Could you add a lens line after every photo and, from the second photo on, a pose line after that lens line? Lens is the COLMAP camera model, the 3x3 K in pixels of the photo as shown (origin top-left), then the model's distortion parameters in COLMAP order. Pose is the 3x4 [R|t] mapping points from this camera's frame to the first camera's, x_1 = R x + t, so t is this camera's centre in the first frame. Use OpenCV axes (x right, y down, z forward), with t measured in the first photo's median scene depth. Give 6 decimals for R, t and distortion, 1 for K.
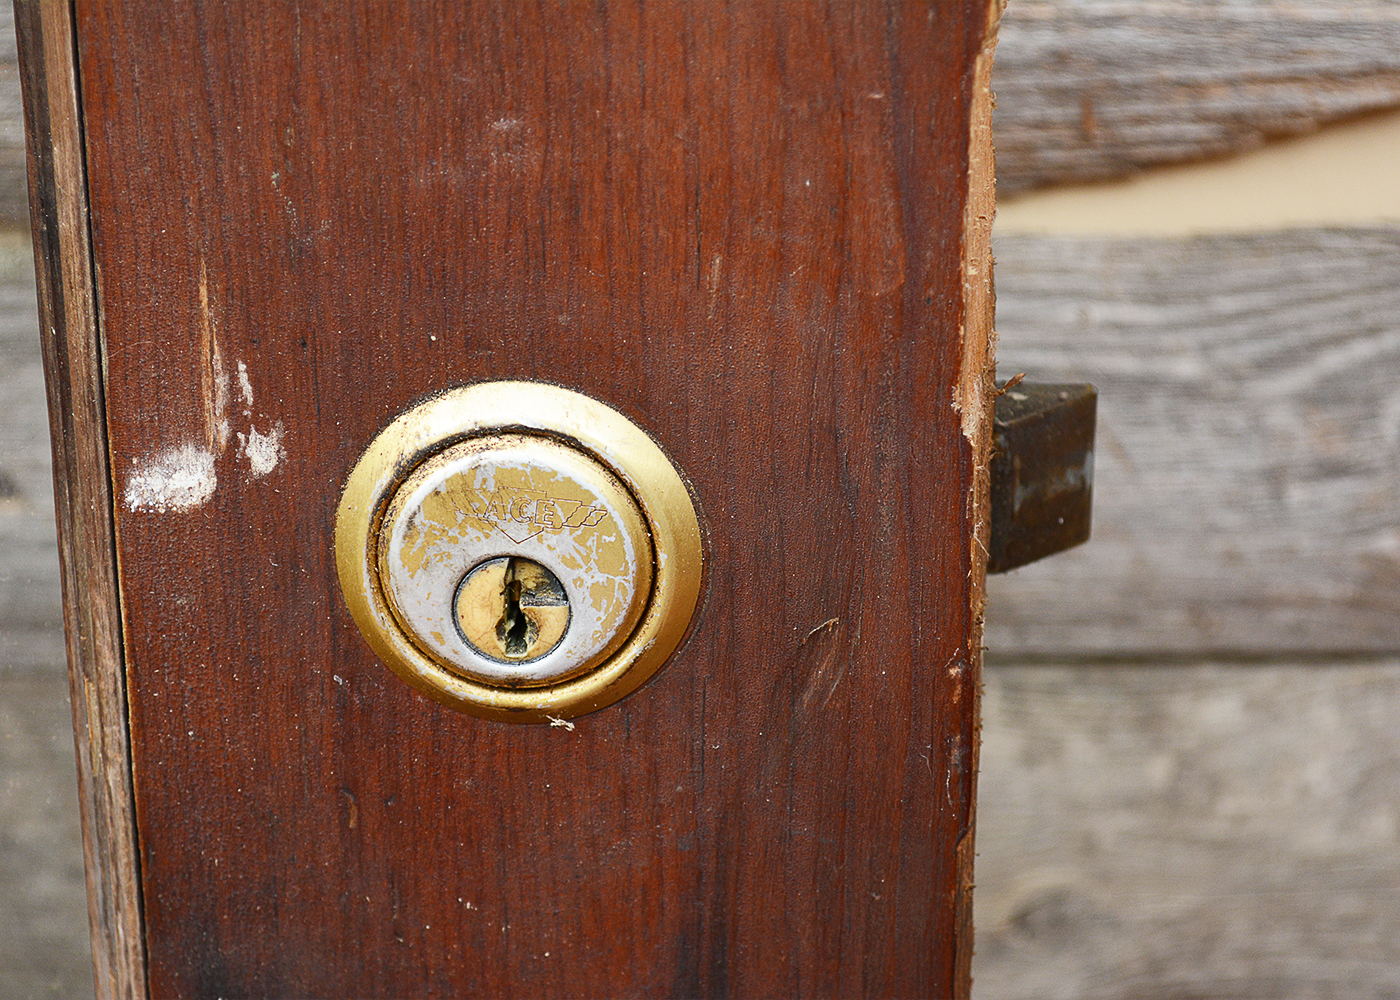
lens RADIAL K [[3393.0, 0, 700.0], [0, 3393.0, 500.0], [0, 0, 1]] dist [0.028435, 0.120087]
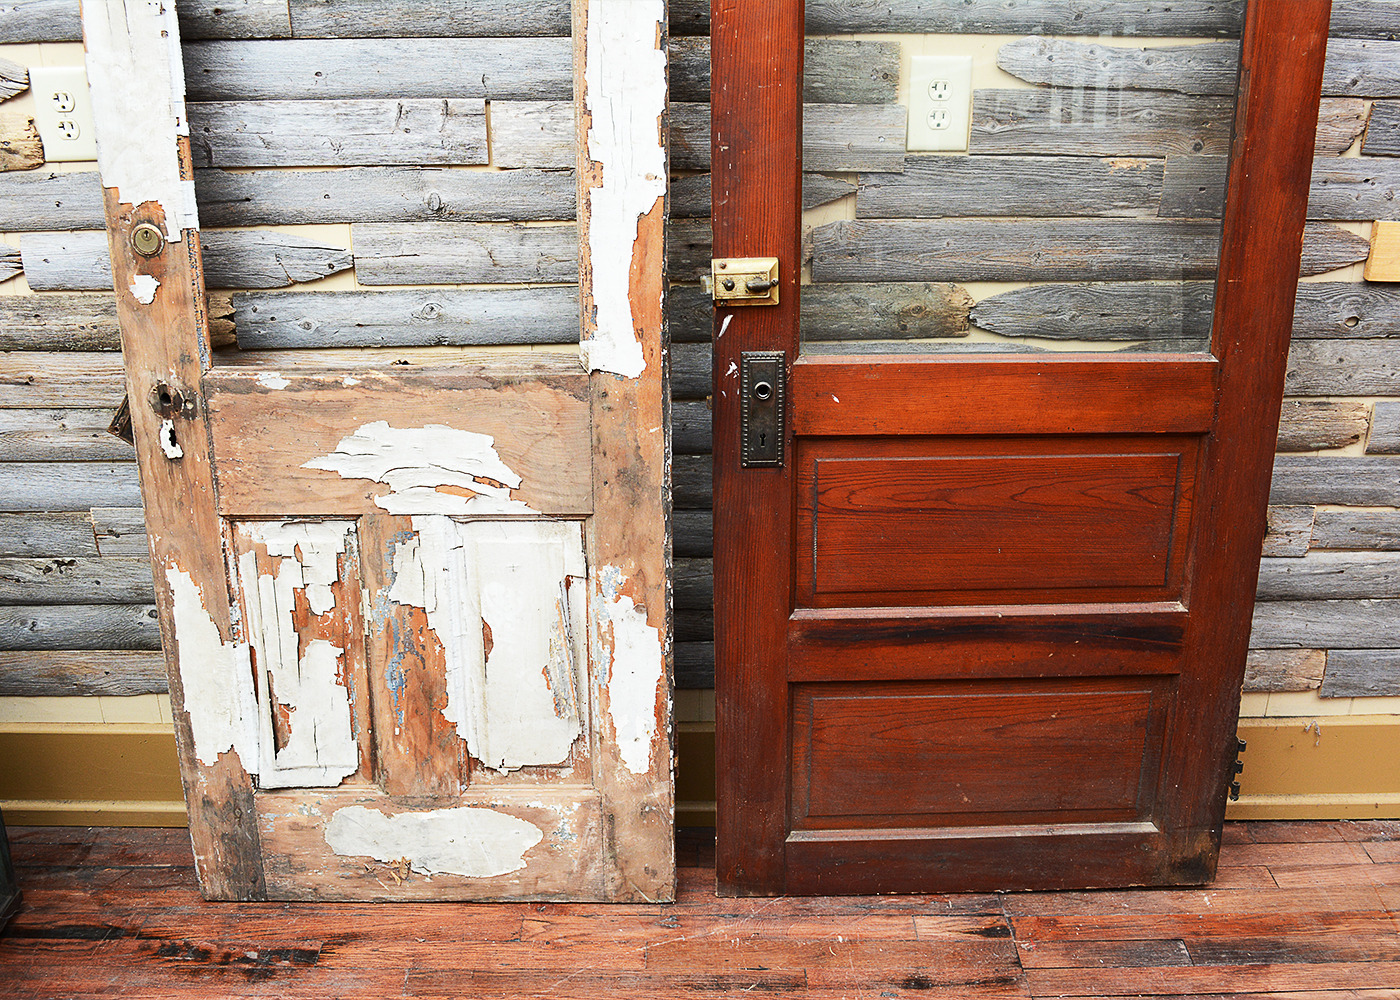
lens RADIAL K [[1344.2, 0, 700.0], [0, 1344.2, 500.0], [0, 0, 1]] dist [-0.076053, 0.015960]
pose [[0.999558, 0.002433, 0.029613, -1.993053], [-0.000411, 0.997680, -0.068084, 0.916246], [-0.029710, 0.068042, 0.997240, -2.918687]]
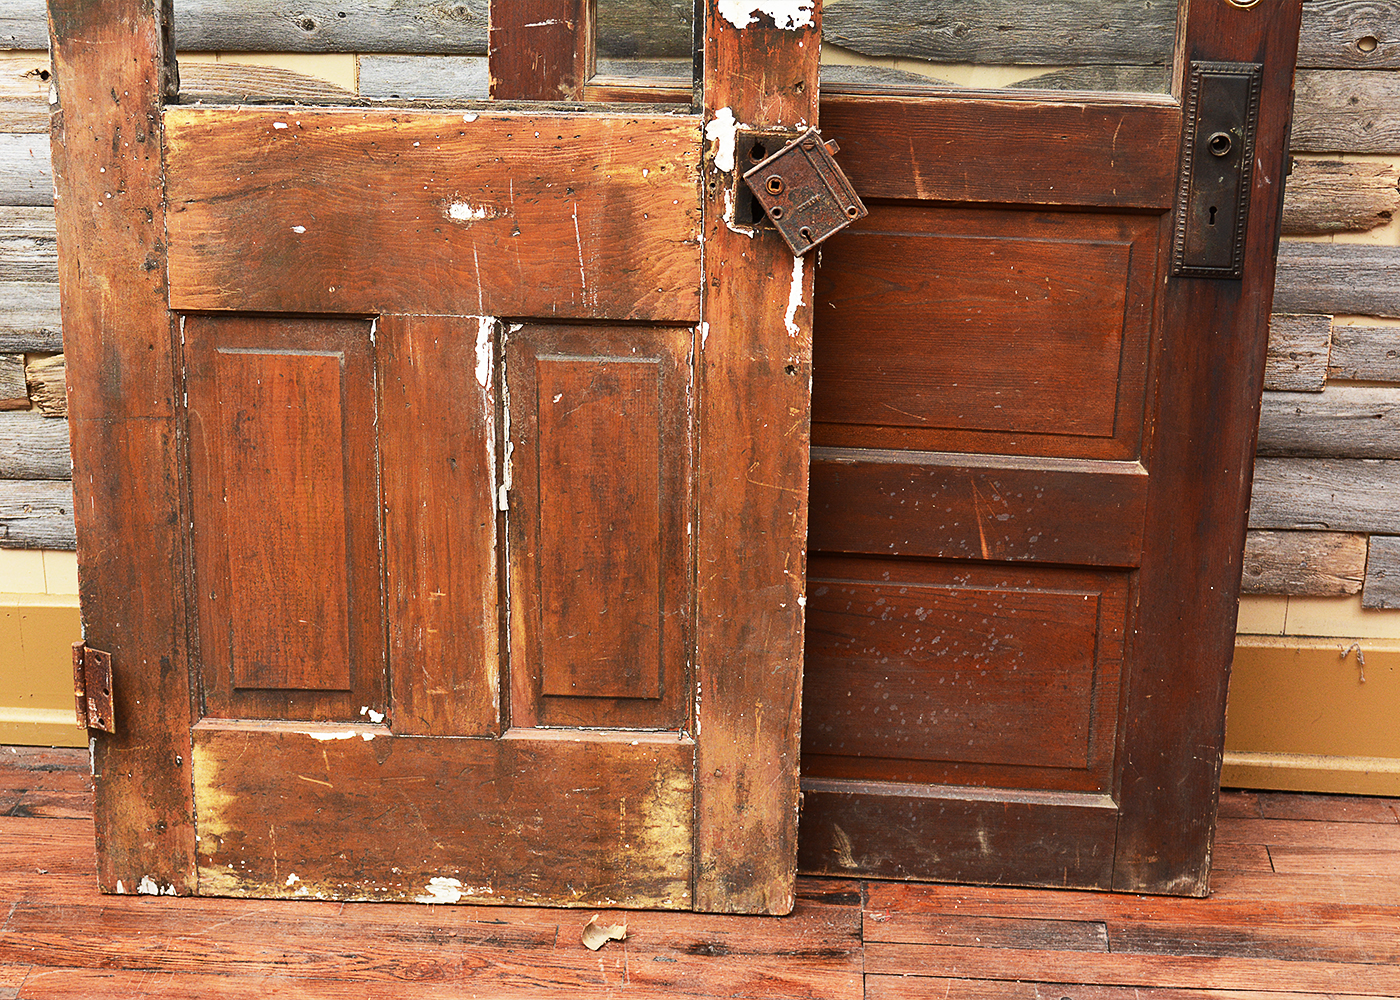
lens RADIAL K [[2358.7, 0, 700.0], [0, 2358.7, 500.0], [0, 0, 1]] dist [-0.002103, -0.017387]
pose [[0.999025, 0.036690, -0.024538, -1.067601], [-0.038252, 0.997052, -0.066522, 1.516997], [0.022025, 0.067395, 0.997483, -4.109504]]
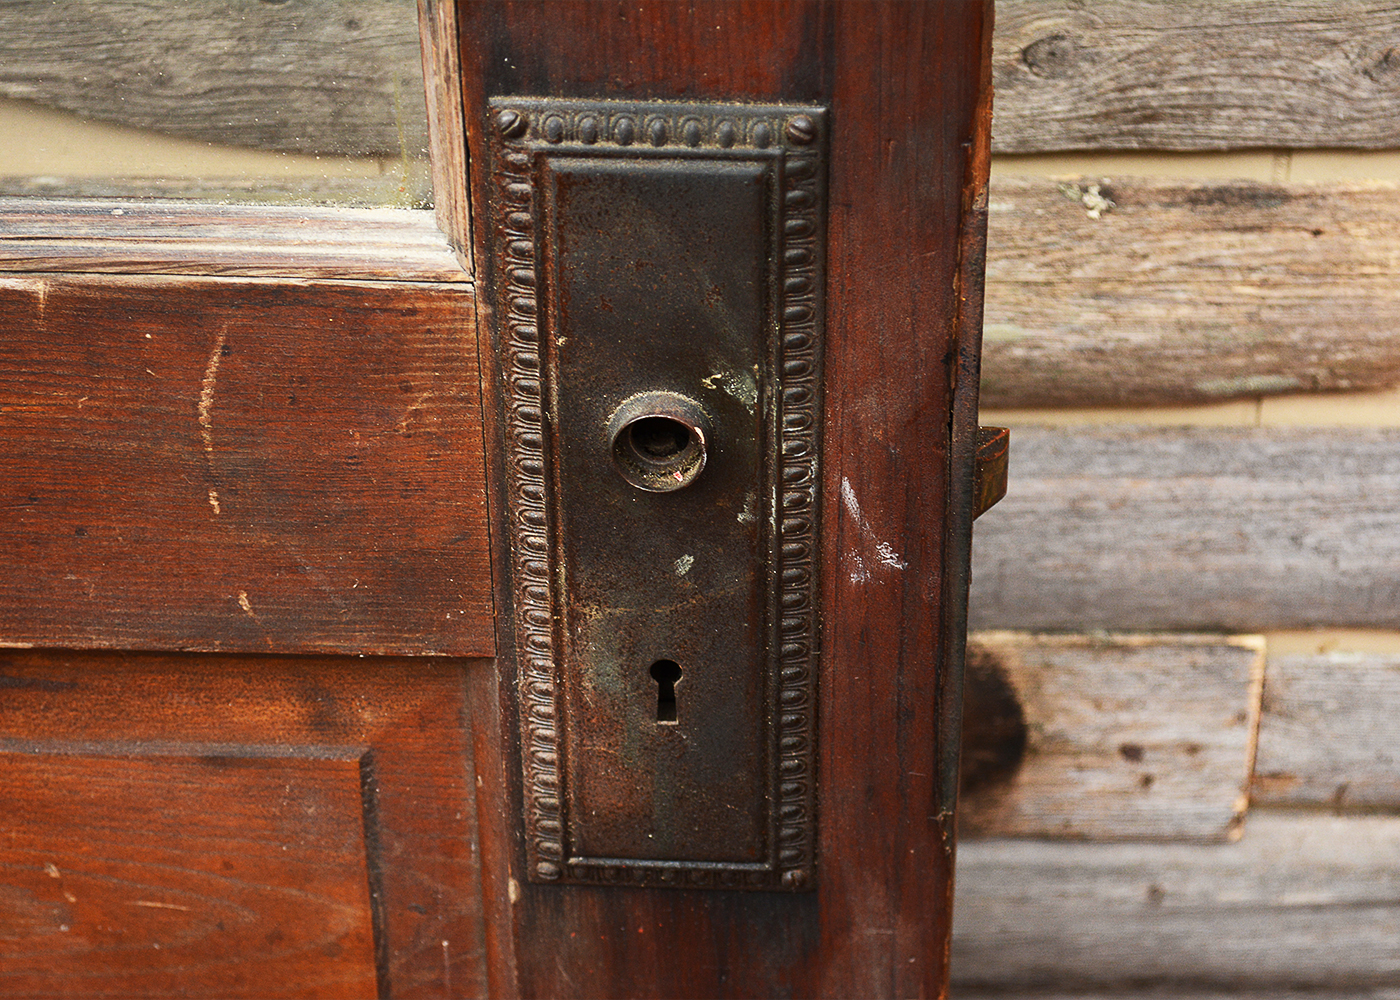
lens RADIAL K [[3098.5, 0, 700.0], [0, 3098.5, 500.0], [0, 0, 1]] dist [0.012569, 0.088325]
pose [[0.999910, -0.000840, -0.013388, -0.034203], [0.003761, 0.975551, 0.219742, 0.032920], [0.012876, -0.219772, 0.975466, -0.419993]]
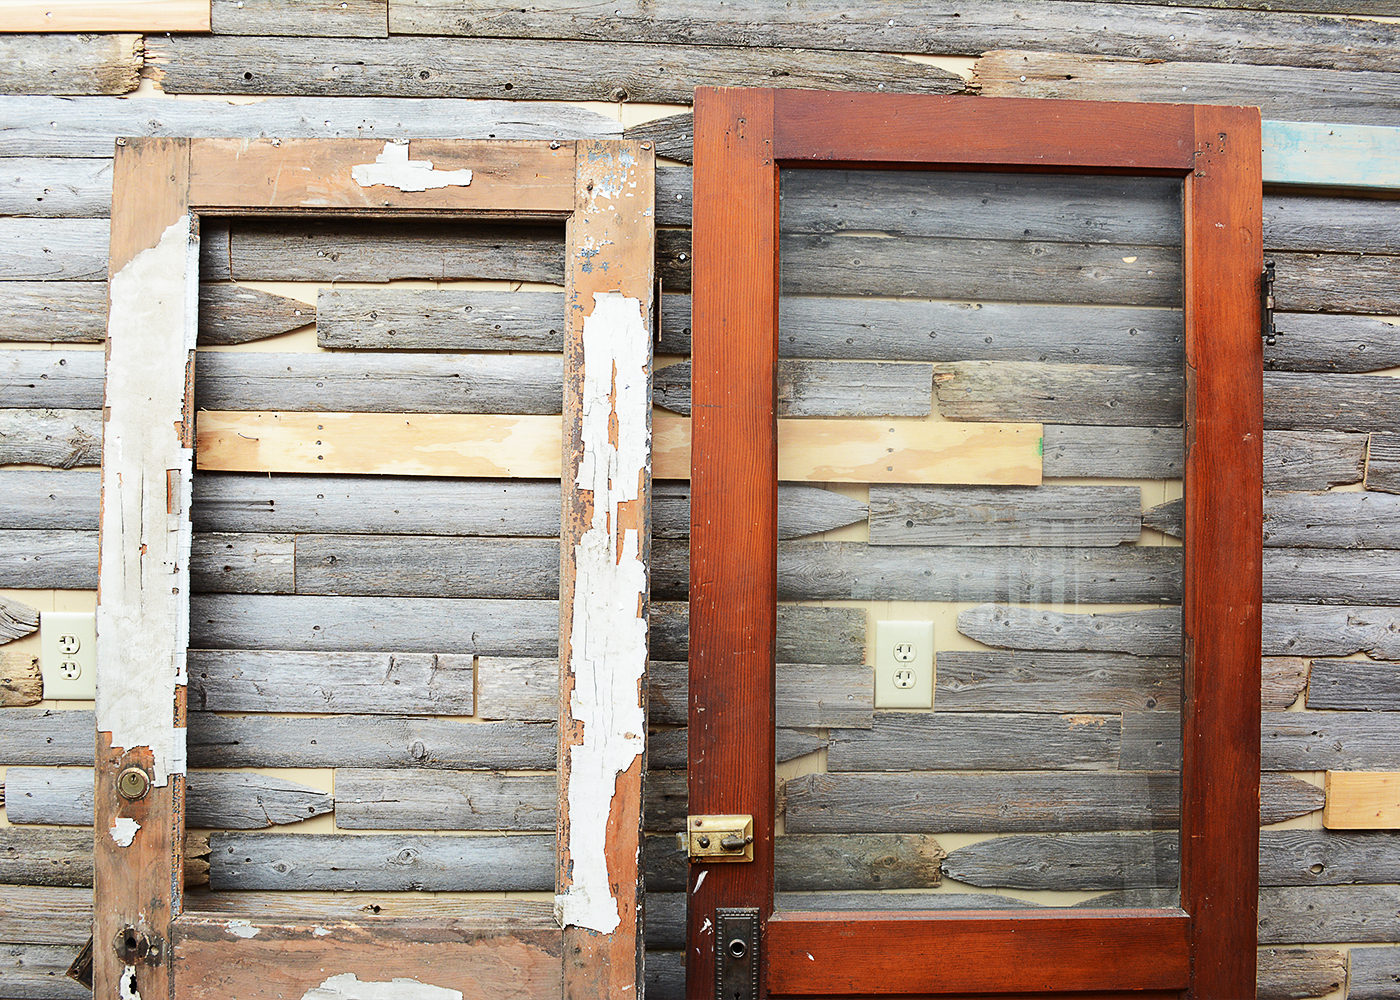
lens RADIAL K [[1344.2, 0, 700.0], [0, 1344.2, 500.0], [0, 0, 1]] dist [-0.076053, 0.015960]
pose [[0.998420, 0.028873, 0.048201, -2.027899], [-0.006794, 0.913611, -0.406533, 0.705237], [-0.055774, 0.405563, 0.912364, -3.093540]]
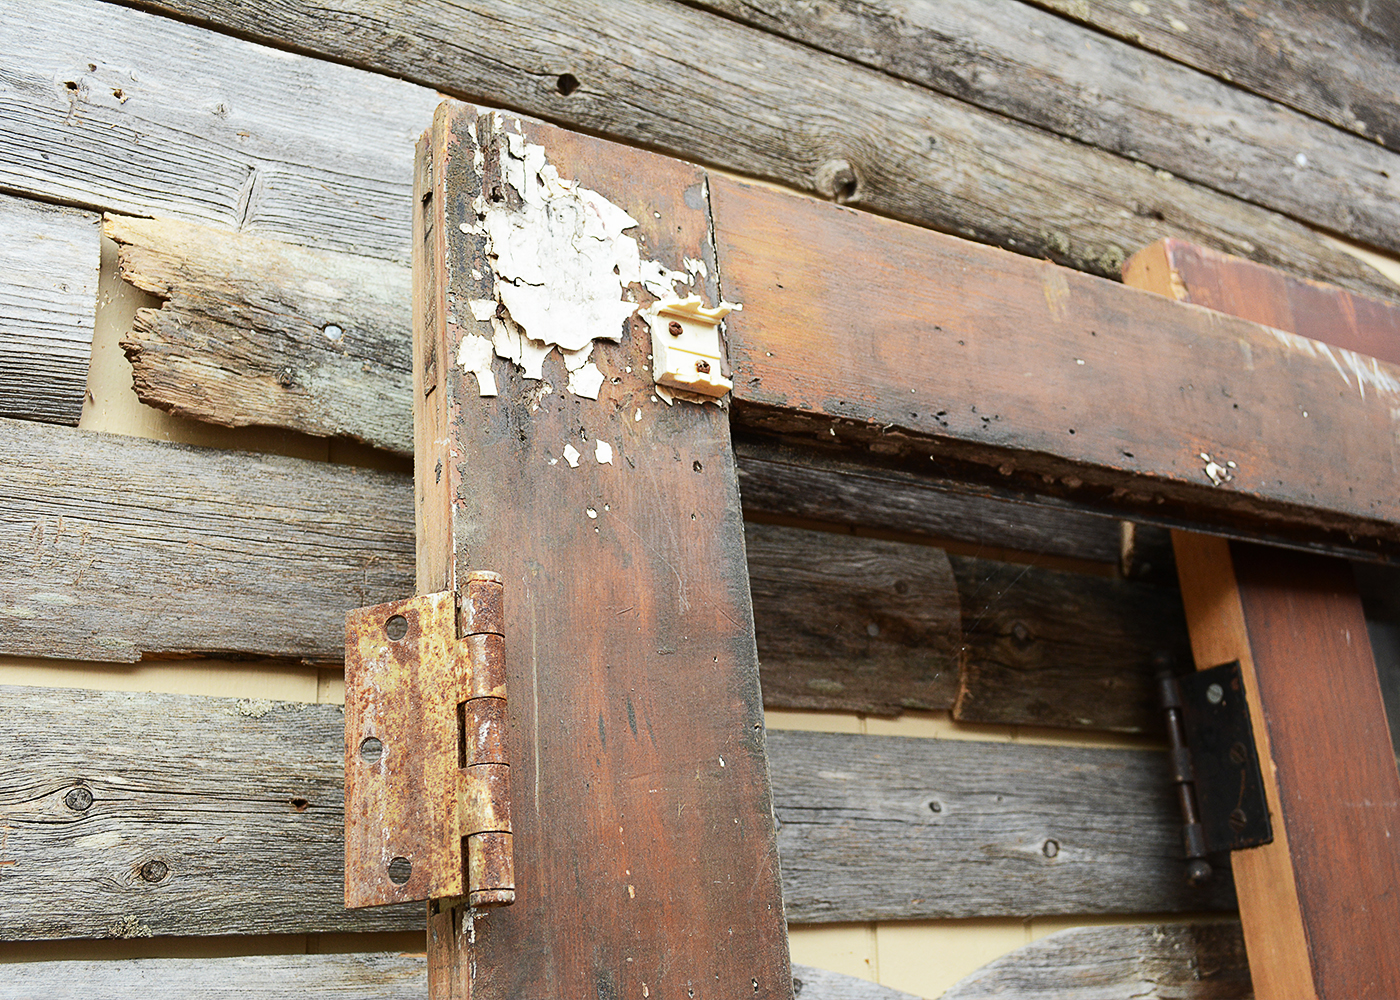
lens RADIAL K [[1512.5, 0, 700.0], [0, 1512.5, 500.0], [0, 0, 1]] dist [-0.058004, -0.008926]
pose [[0.844586, 0.138013, 0.517326, -3.092717], [0.261561, 0.736716, -0.623567, -0.895184], [-0.467183, 0.661968, 0.586121, -0.419929]]
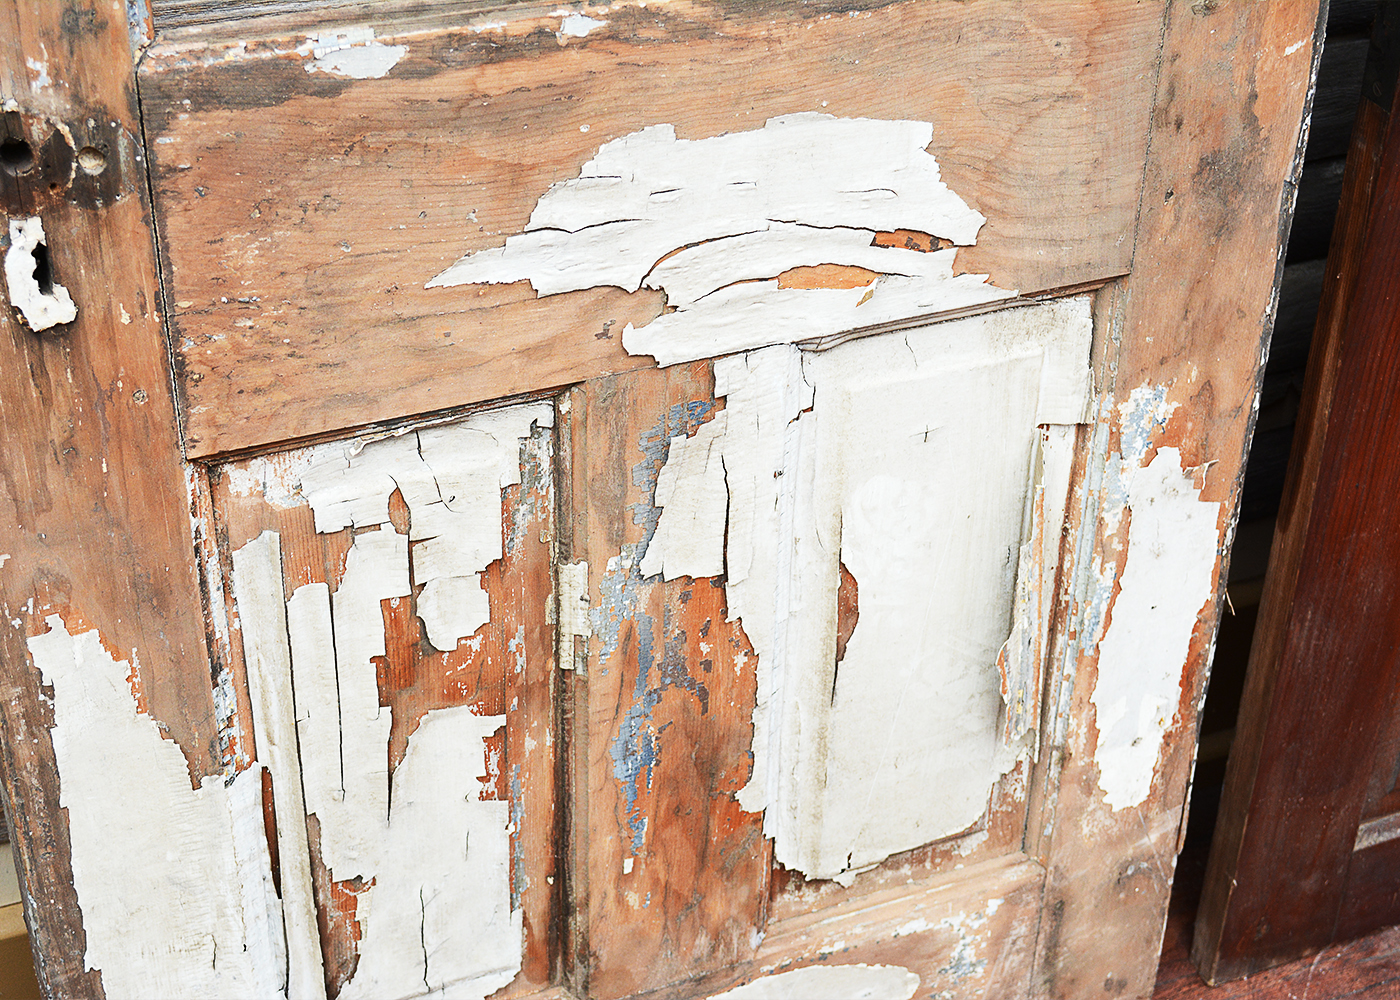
lens RADIAL K [[2259.7, 0, 700.0], [0, 2259.7, 500.0], [0, 0, 1]] dist [-0.011275, -0.004544]
pose [[0.911219, -0.203244, 0.358289, -3.783710], [0.128655, 0.966710, 0.221178, 0.244994], [-0.391315, -0.155446, 0.907033, -1.083896]]
